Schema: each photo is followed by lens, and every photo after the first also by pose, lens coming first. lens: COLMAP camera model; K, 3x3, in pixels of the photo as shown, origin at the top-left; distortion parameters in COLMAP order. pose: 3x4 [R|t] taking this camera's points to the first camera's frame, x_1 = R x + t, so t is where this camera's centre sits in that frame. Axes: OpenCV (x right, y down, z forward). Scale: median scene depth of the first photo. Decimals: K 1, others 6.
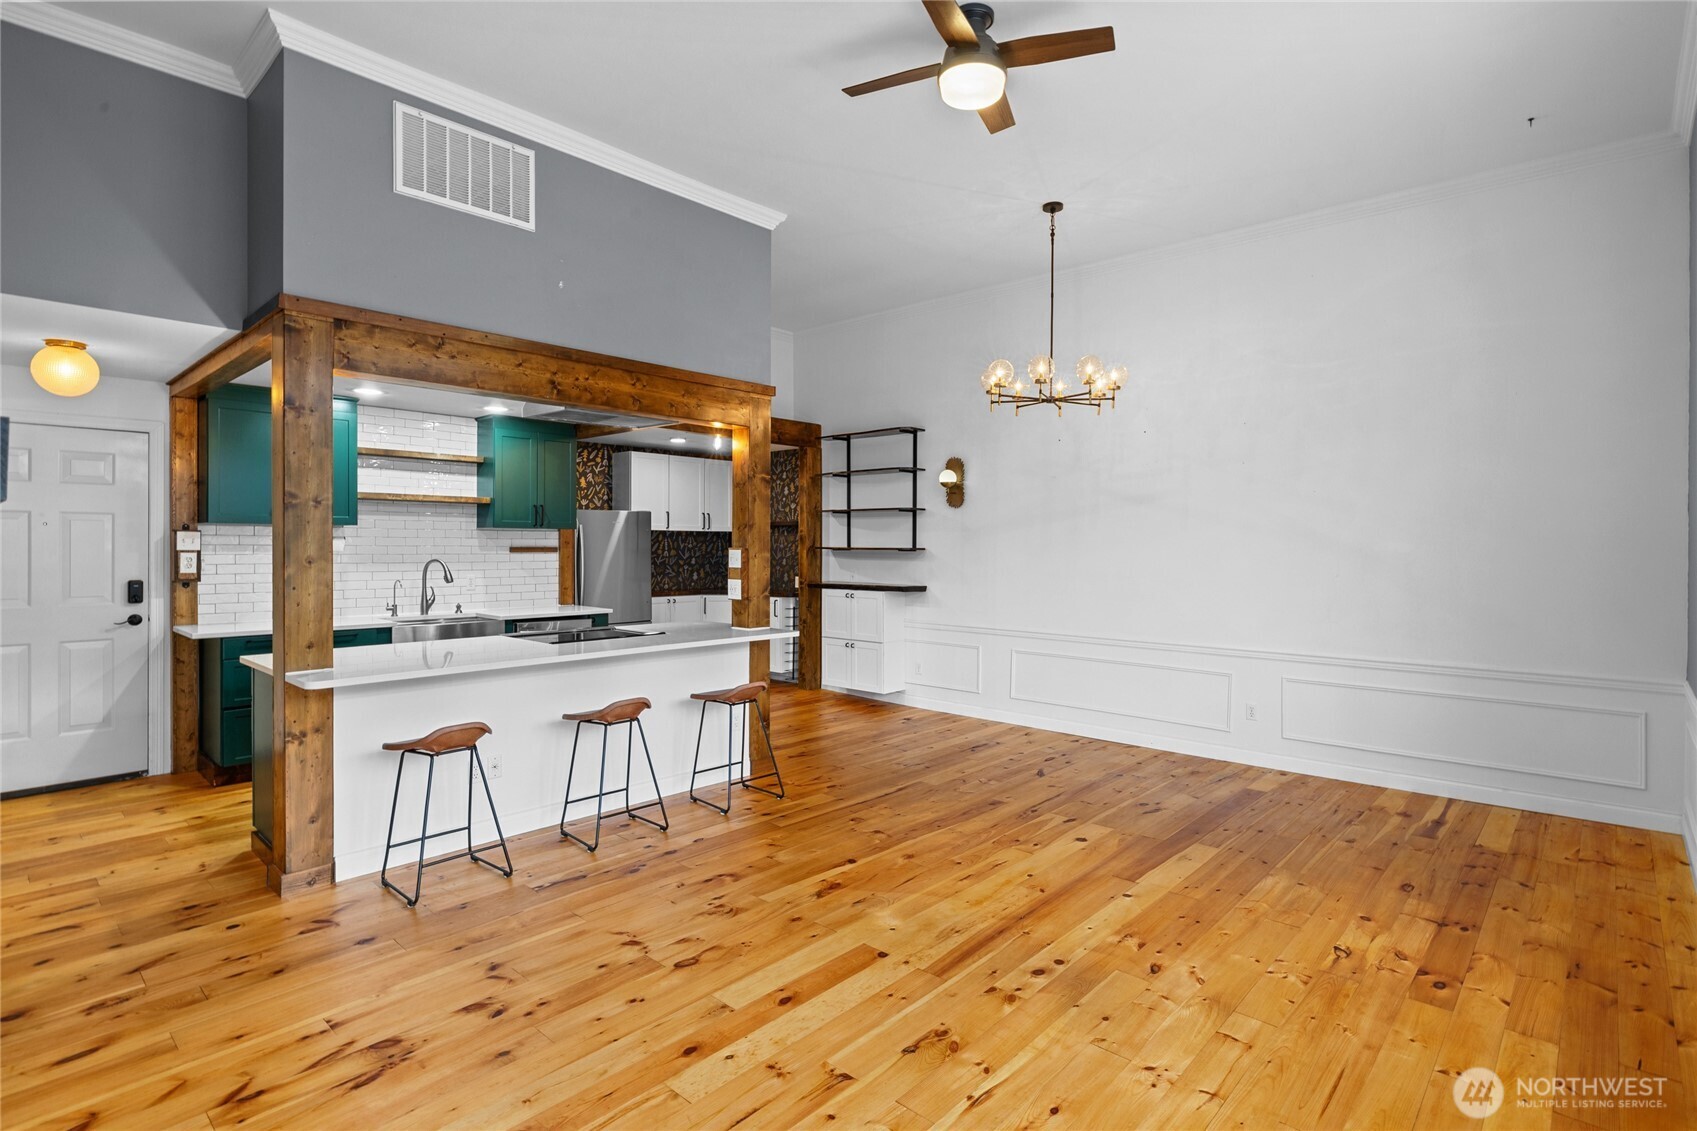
lens RADIAL K [[833.3, 0, 860.6], [0, 833.3, 546.9], [0, 0, 1]] dist [-0.003662, 0.000598]
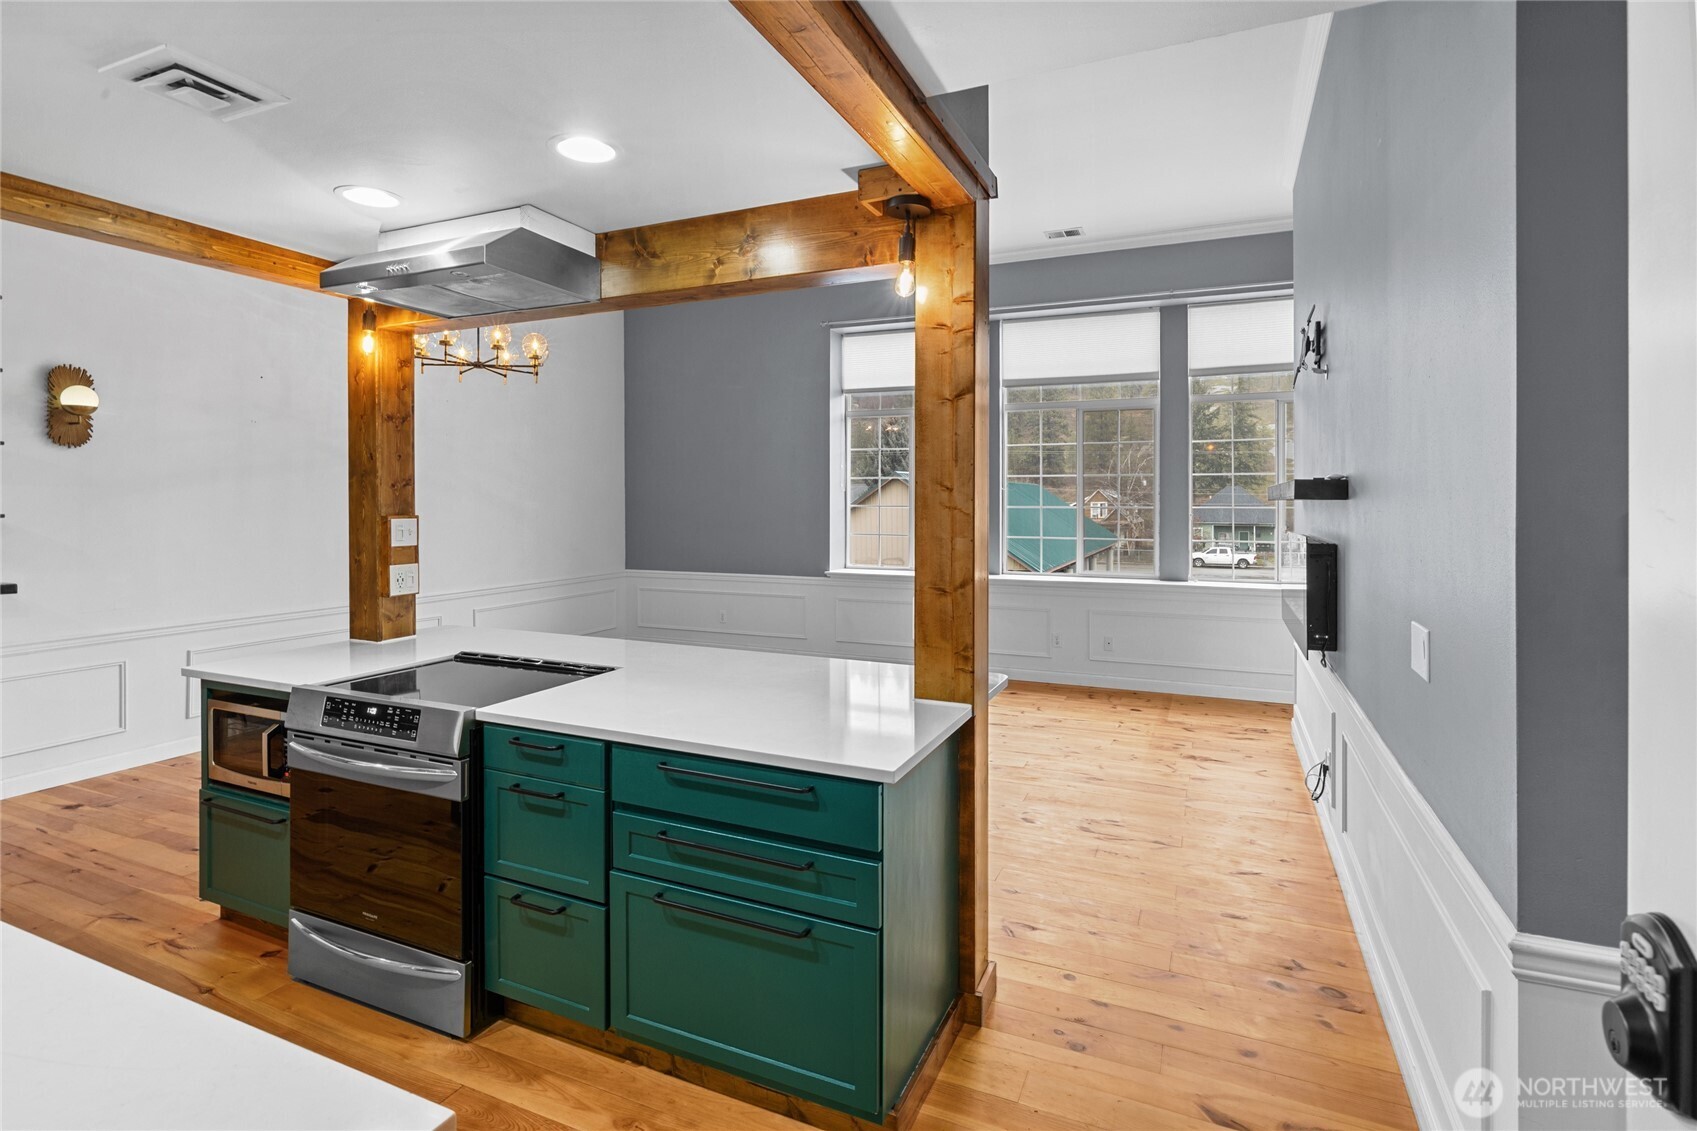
lens RADIAL K [[825.4, 0, 853.8], [0, 825.4, 507.3], [0, 0, 1]] dist [-0.008543, 0.001783]
pose [[-0.313648, -0.010934, 0.949477, -0.870127], [0.001038, 0.999929, 0.011858, -0.012703], [-0.949539, 0.004705, -0.313614, 0.868812]]
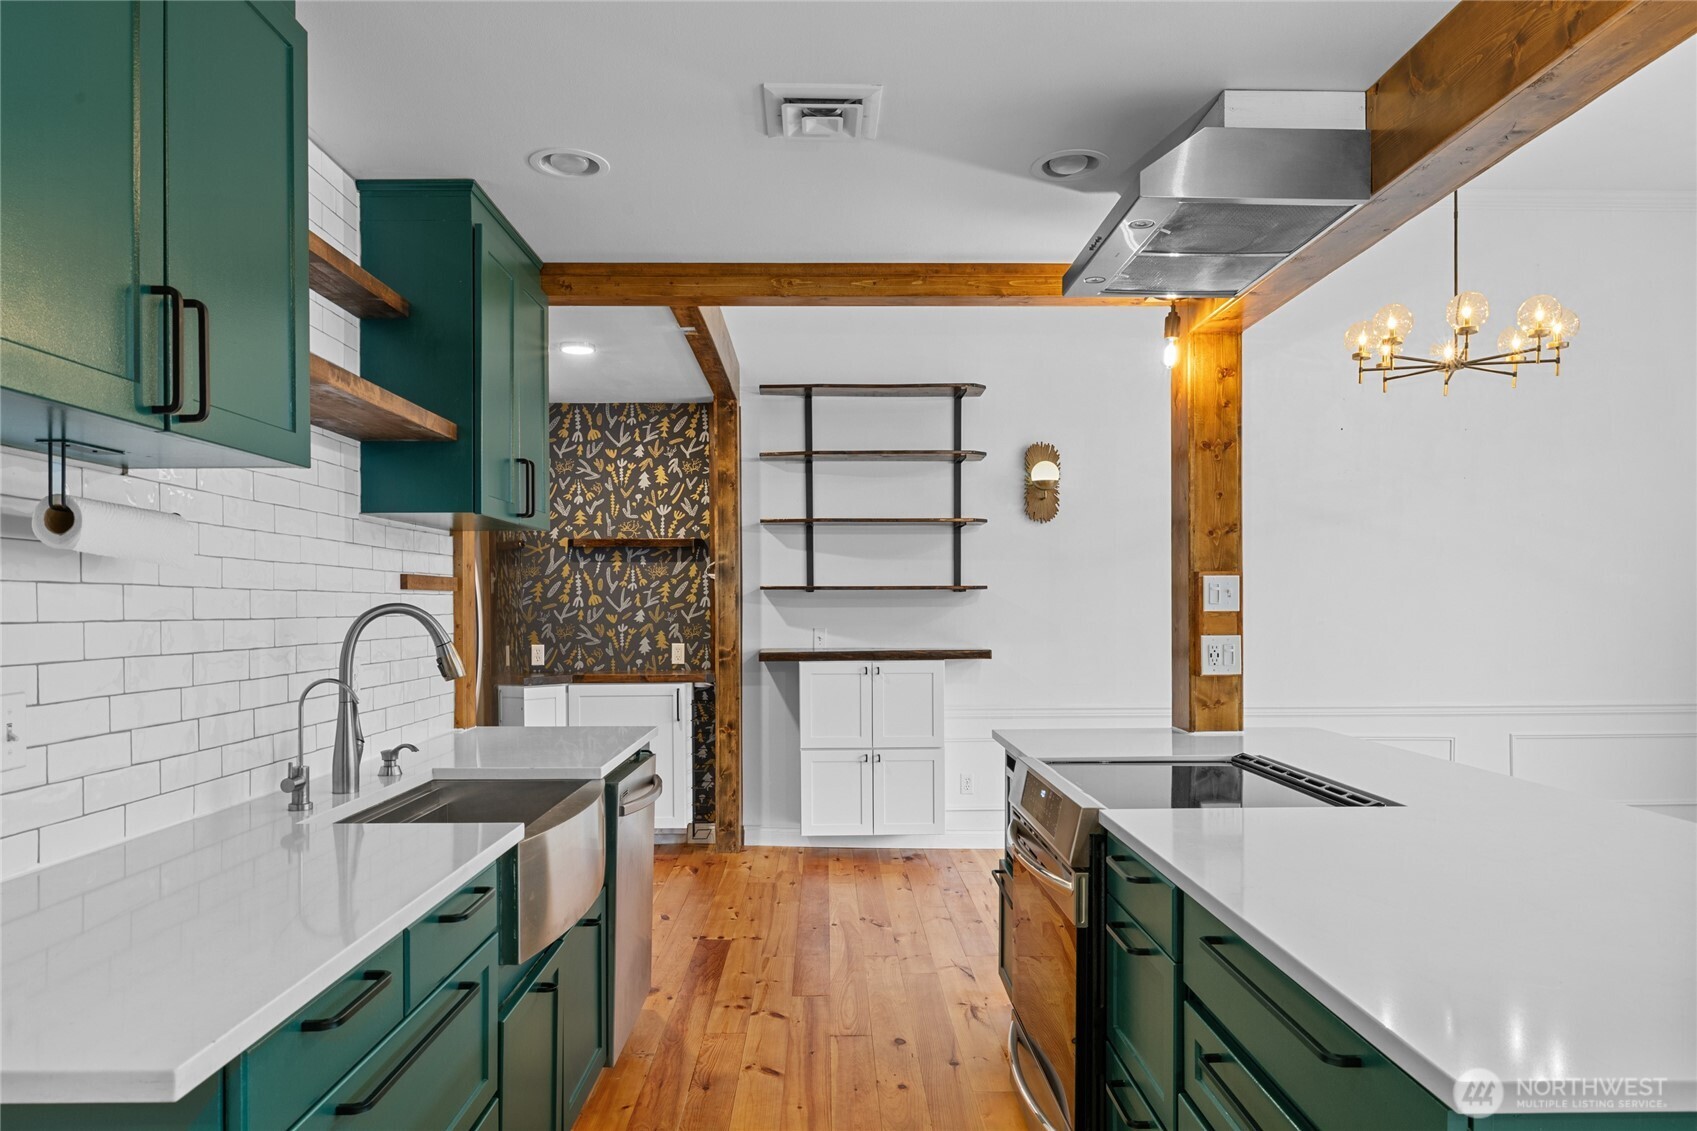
lens RADIAL K [[1073.6, 0, 844.8], [0, 1073.6, 611.1], [0, 0, 1]] dist [-0.003804, 0.000564]
pose [[0.730545, -0.011620, 0.682766, -0.750476], [0.009337, 0.999932, 0.007028, 0.018148], [-0.682801, 0.001240, 0.730603, 0.686864]]
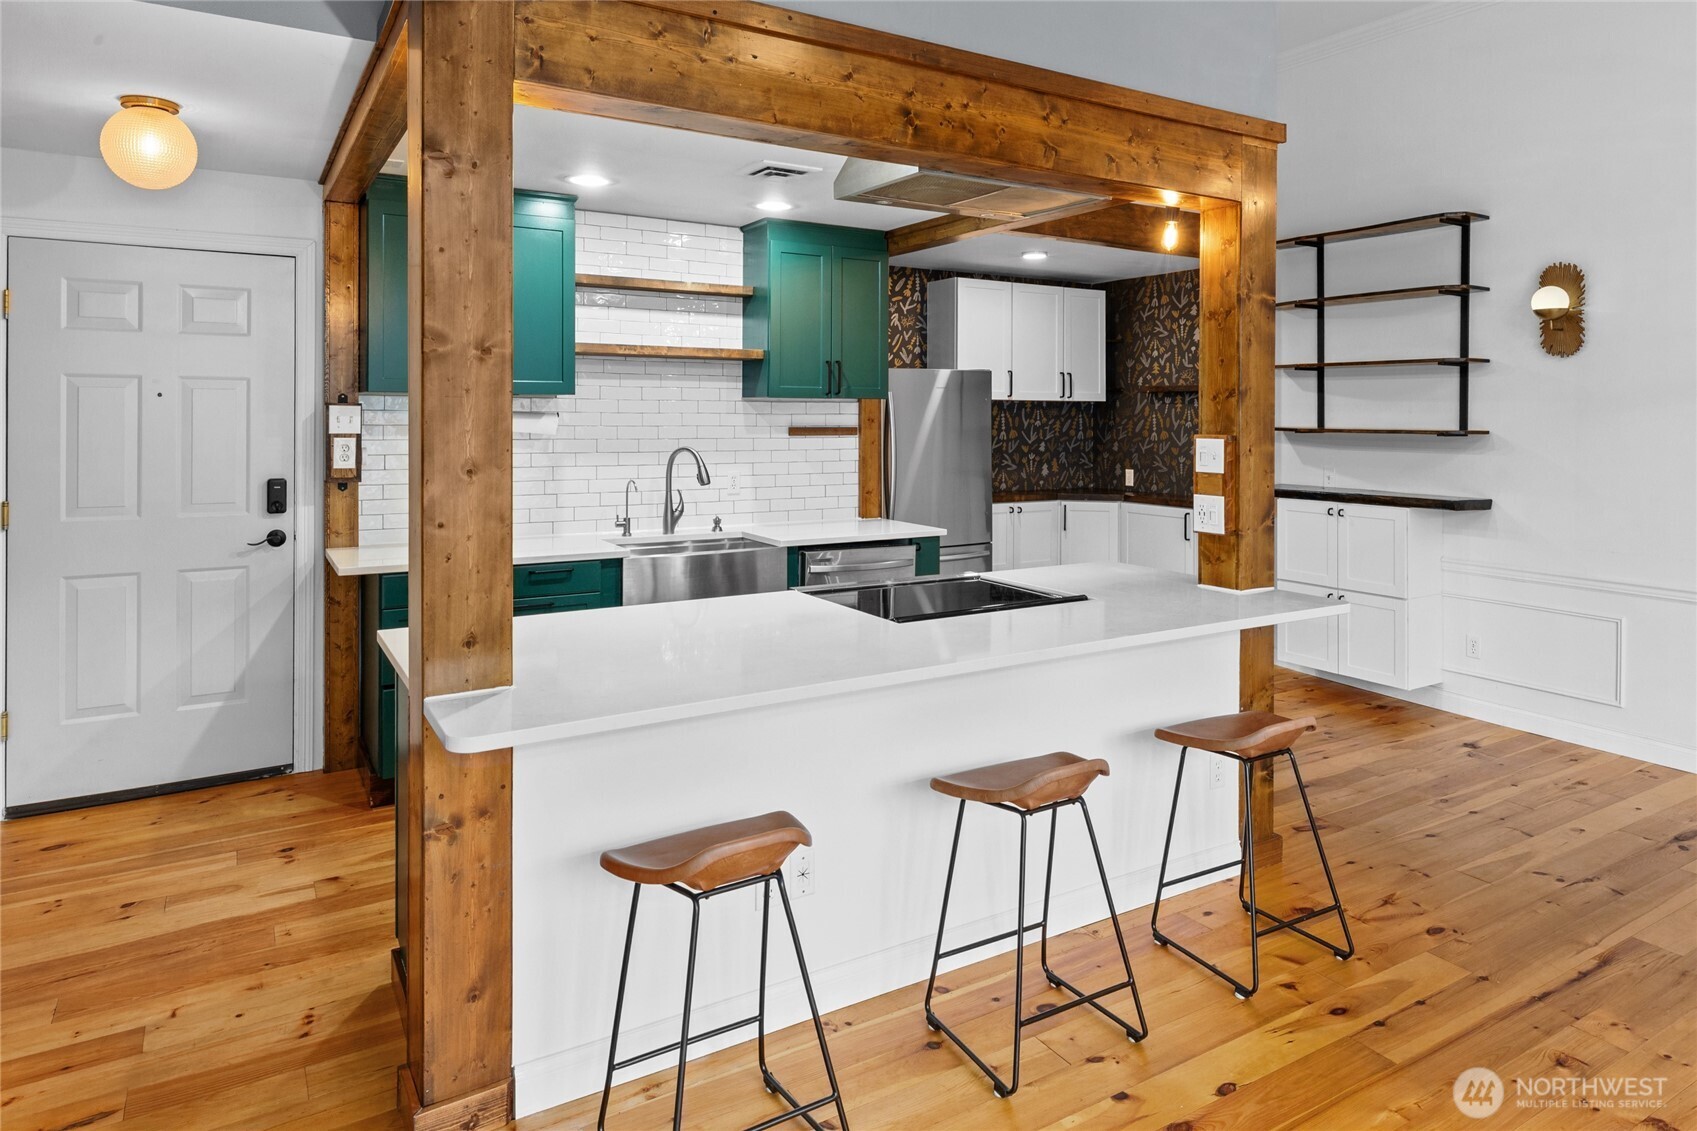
lens RADIAL K [[1043.7, 0, 873.3], [0, 1043.7, 414.5], [0, 0, 1]] dist [-0.001630, 0.000918]
pose [[0.960774, 0.000940, -0.277330, -0.172100], [-0.001851, 0.999994, -0.003022, -0.009191], [0.277326, 0.003417, 0.960770, 0.311546]]
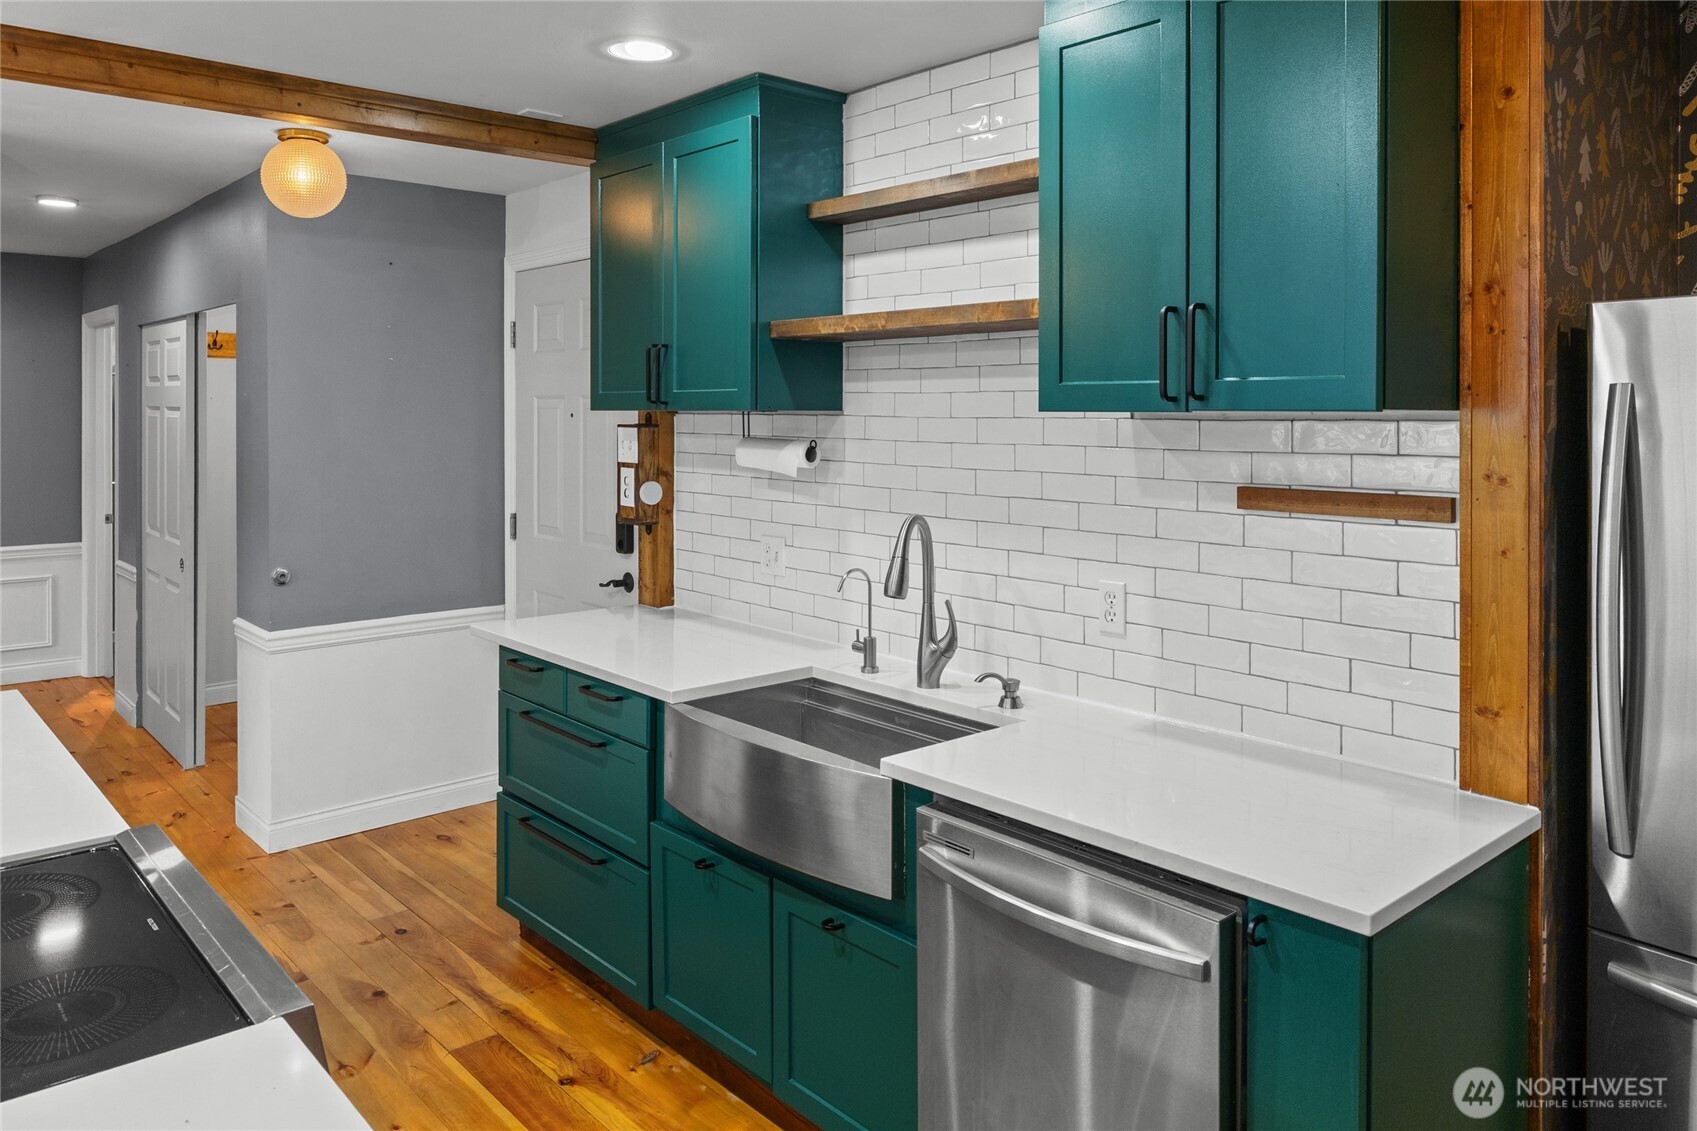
lens RADIAL K [[1192.2, 0, 839.8], [0, 1192.2, 412.2], [0, 0, 1]] dist [-0.002903, -0.000925]
pose [[-0.112932, -0.005506, -0.993587, -0.076359], [-0.006333, 0.999968, -0.004822, -0.024095], [0.993583, 0.005748, -0.112963, 1.167073]]
